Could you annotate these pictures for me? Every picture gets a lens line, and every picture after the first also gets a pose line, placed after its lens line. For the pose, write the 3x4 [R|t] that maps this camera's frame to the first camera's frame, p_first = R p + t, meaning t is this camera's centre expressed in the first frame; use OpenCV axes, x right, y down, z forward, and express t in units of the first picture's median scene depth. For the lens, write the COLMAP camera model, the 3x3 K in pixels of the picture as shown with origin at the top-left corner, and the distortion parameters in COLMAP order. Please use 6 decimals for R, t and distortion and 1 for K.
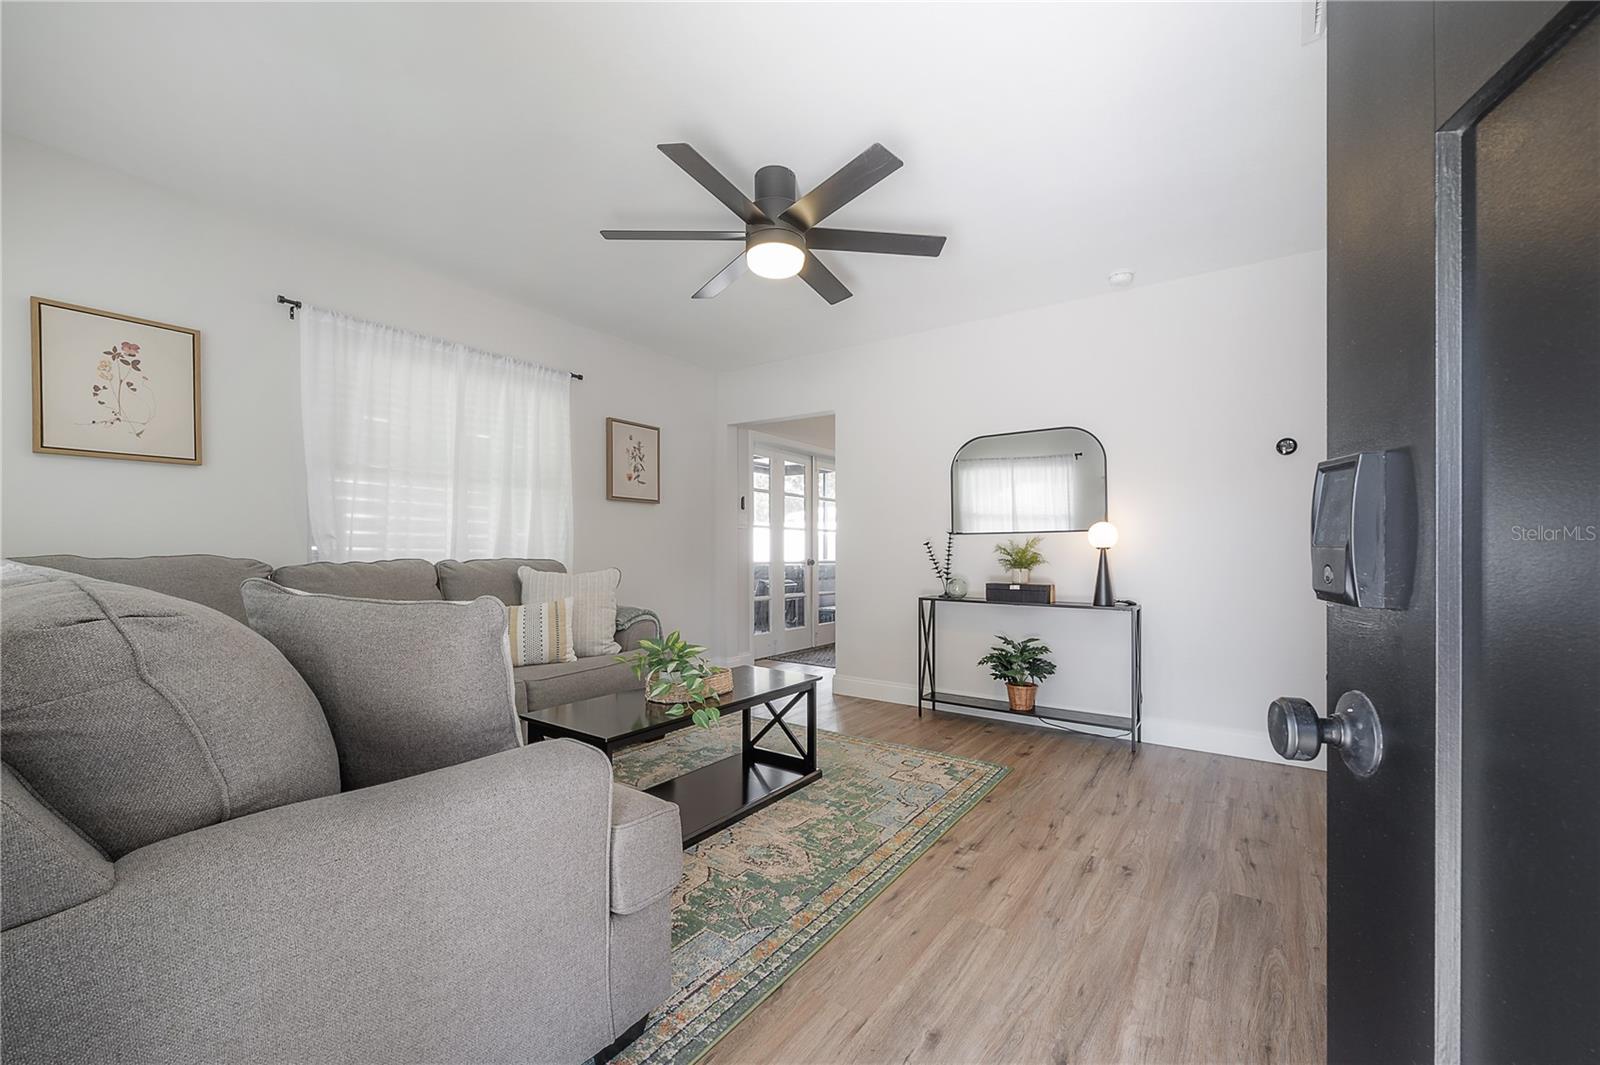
lens RADIAL K [[644.7, 0, 774.3], [0, 644.7, 555.0], [0, 0, 1]] dist [-0.001419, 0.000132]
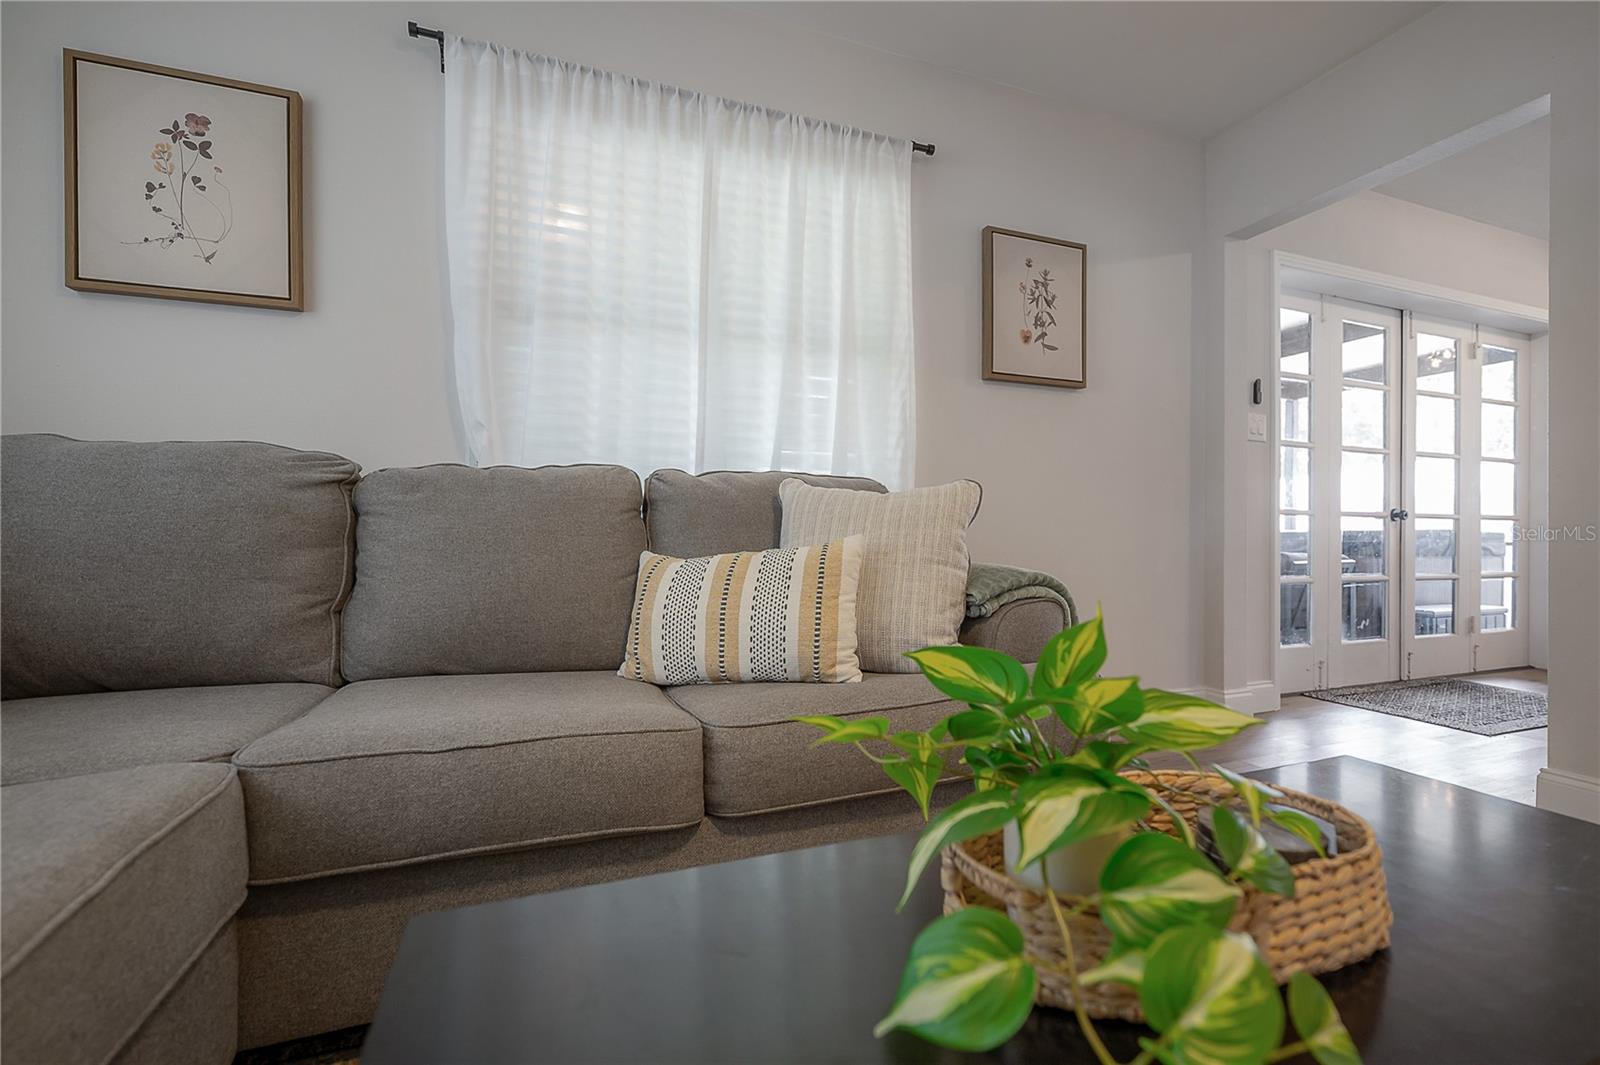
lens RADIAL K [[719.1, 0, 825.9], [0, 719.1, 533.4], [0, 0, 1]] dist [0.001785, 0.000287]
pose [[0.853661, 0.001413, -0.520828, -0.079121], [-0.005867, 0.999959, -0.006904, 0.069872], [0.520797, 0.008949, 0.853634, 0.583324]]
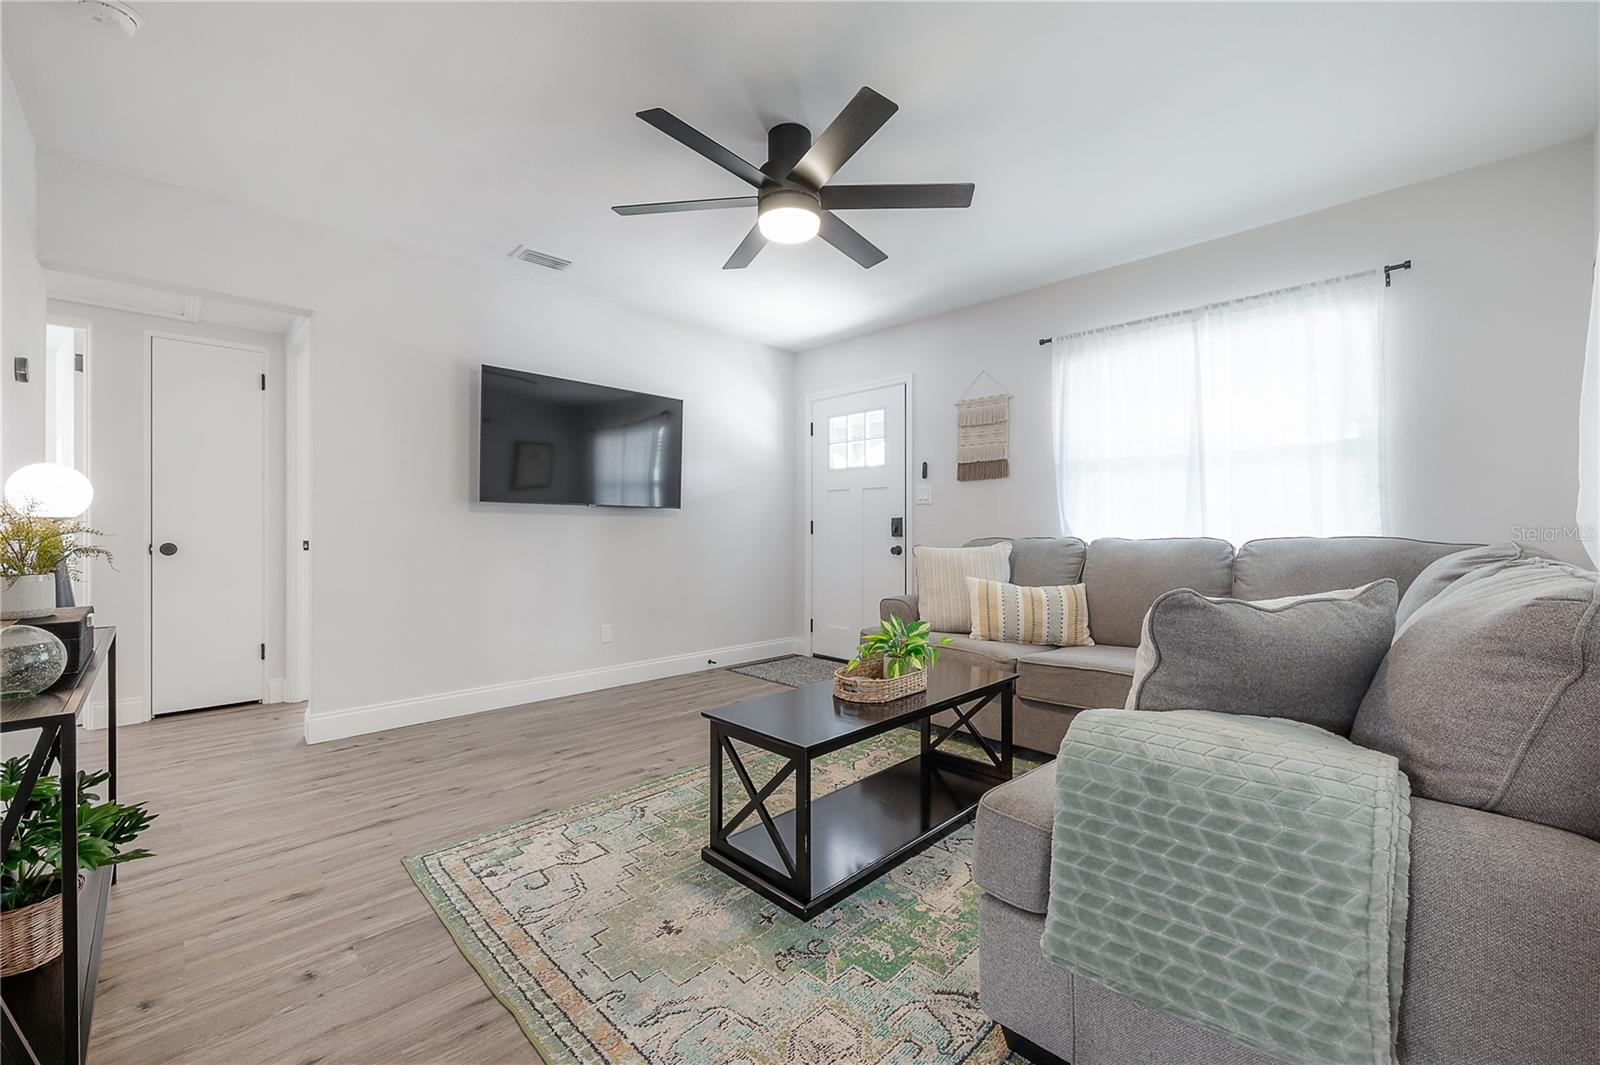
lens RADIAL K [[640.9, 0, 797.3], [0, 640.9, 533.8], [0, 0, 1]] dist [0.001462, 0.000142]
pose [[-0.989365, -0.011511, 0.144997, -0.114703], [-0.009074, 0.999806, 0.017455, -0.014791], [-0.145169, 0.015954, -0.989278, 1.546364]]
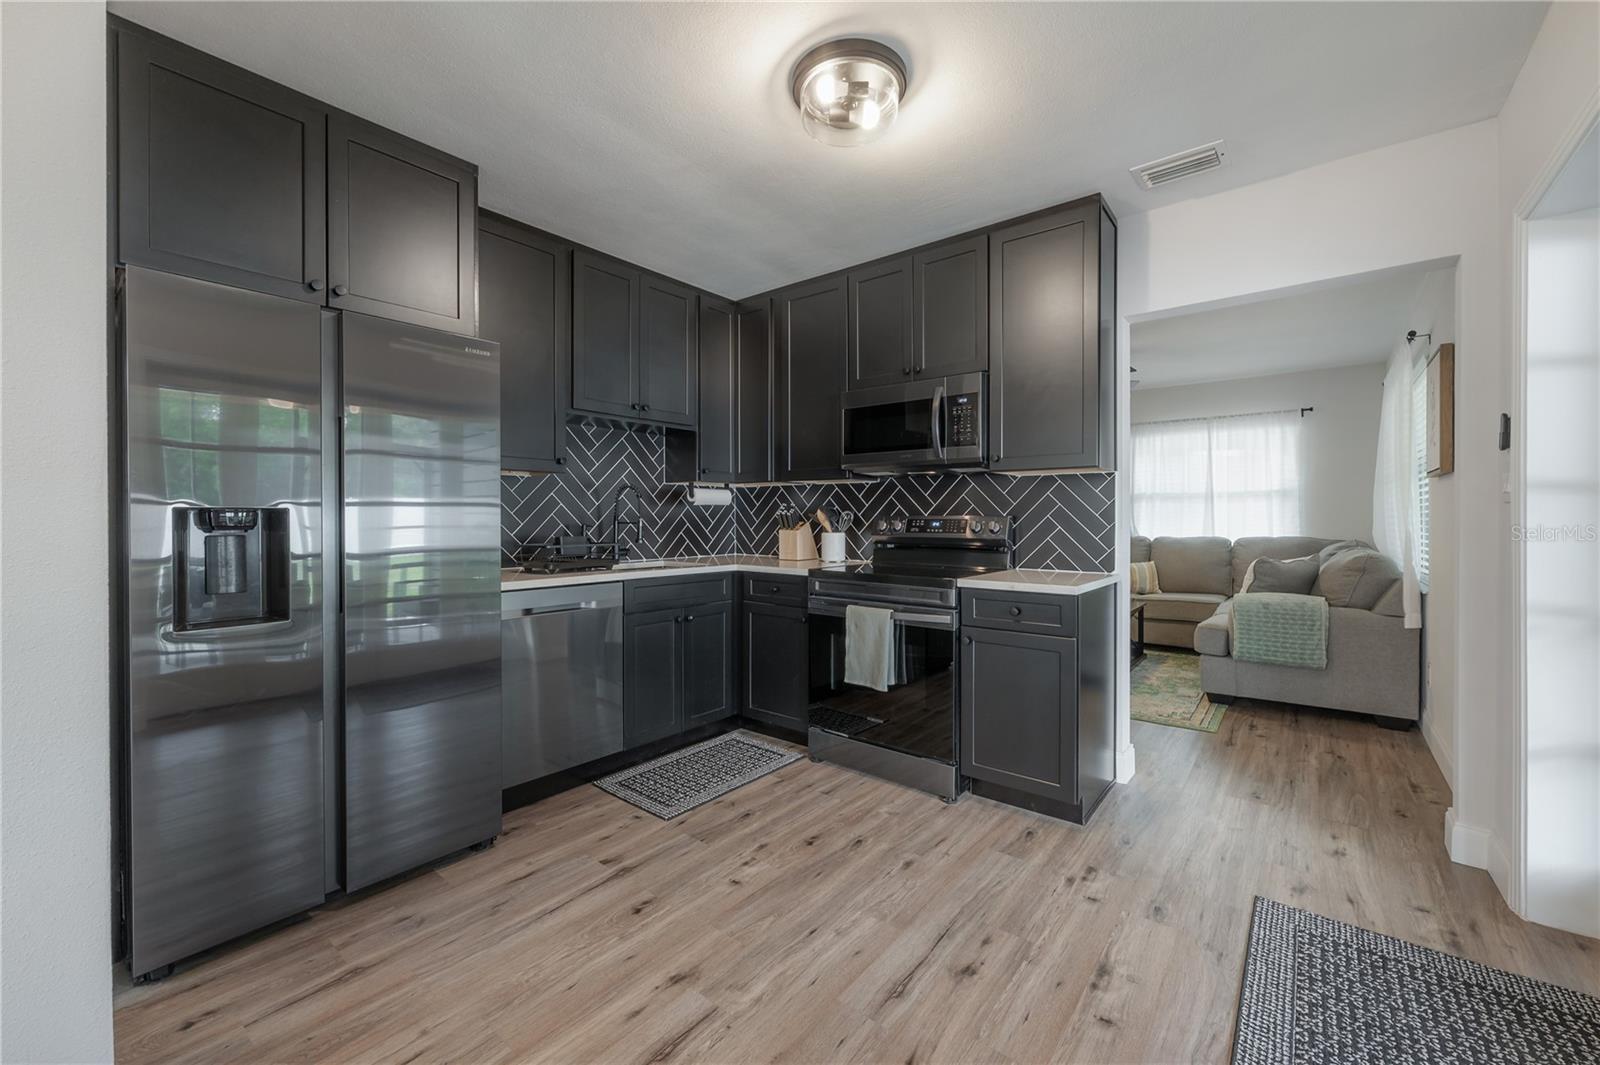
lens RADIAL K [[629.5, 0, 798.7], [0, 629.5, 518.8], [0, 0, 1]] dist [0.001146, 0.000030]
pose [[-0.999036, -0.006891, 0.043362, 0.590109], [-0.006669, 0.999964, 0.005243, -0.053814], [-0.043397, 0.004949, -0.999046, 2.439335]]
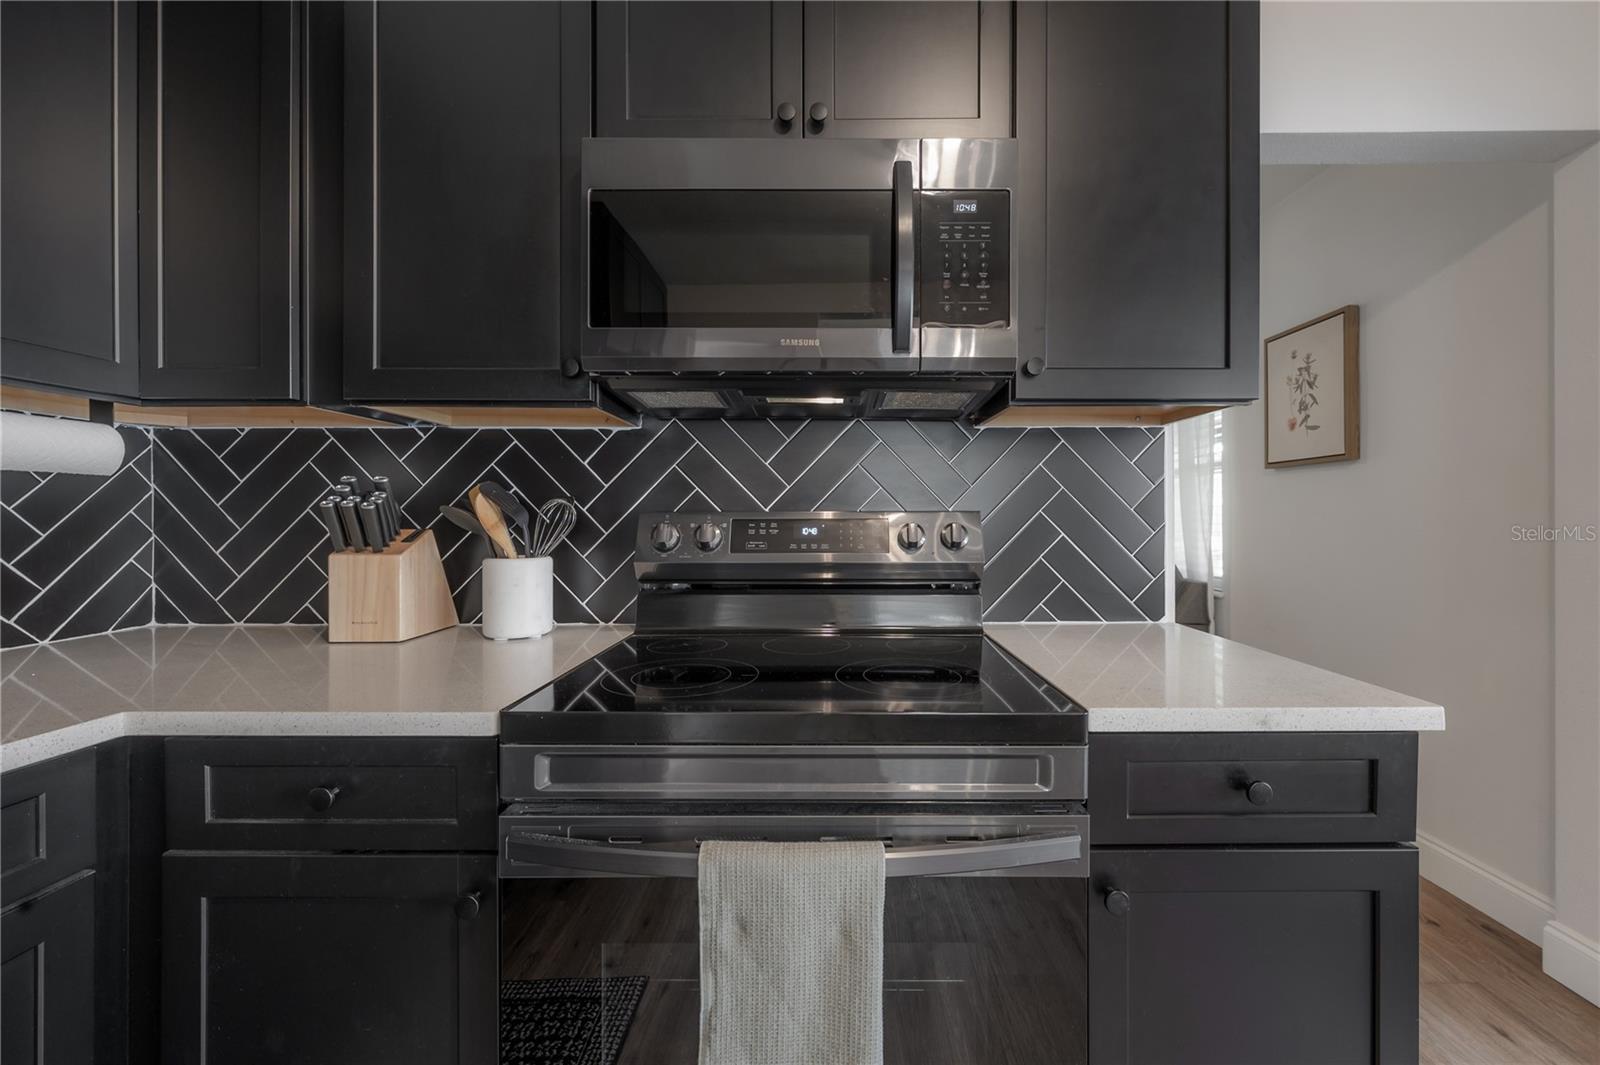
lens RADIAL K [[629.5, 0, 798.7], [0, 629.5, 518.8], [0, 0, 1]] dist [0.001146, 0.000030]
pose [[-0.815165, -0.003981, -0.579215, 0.667340], [-0.004651, 0.999989, -0.000327, -0.049454], [0.579210, 0.002427, -0.815175, 1.743345]]
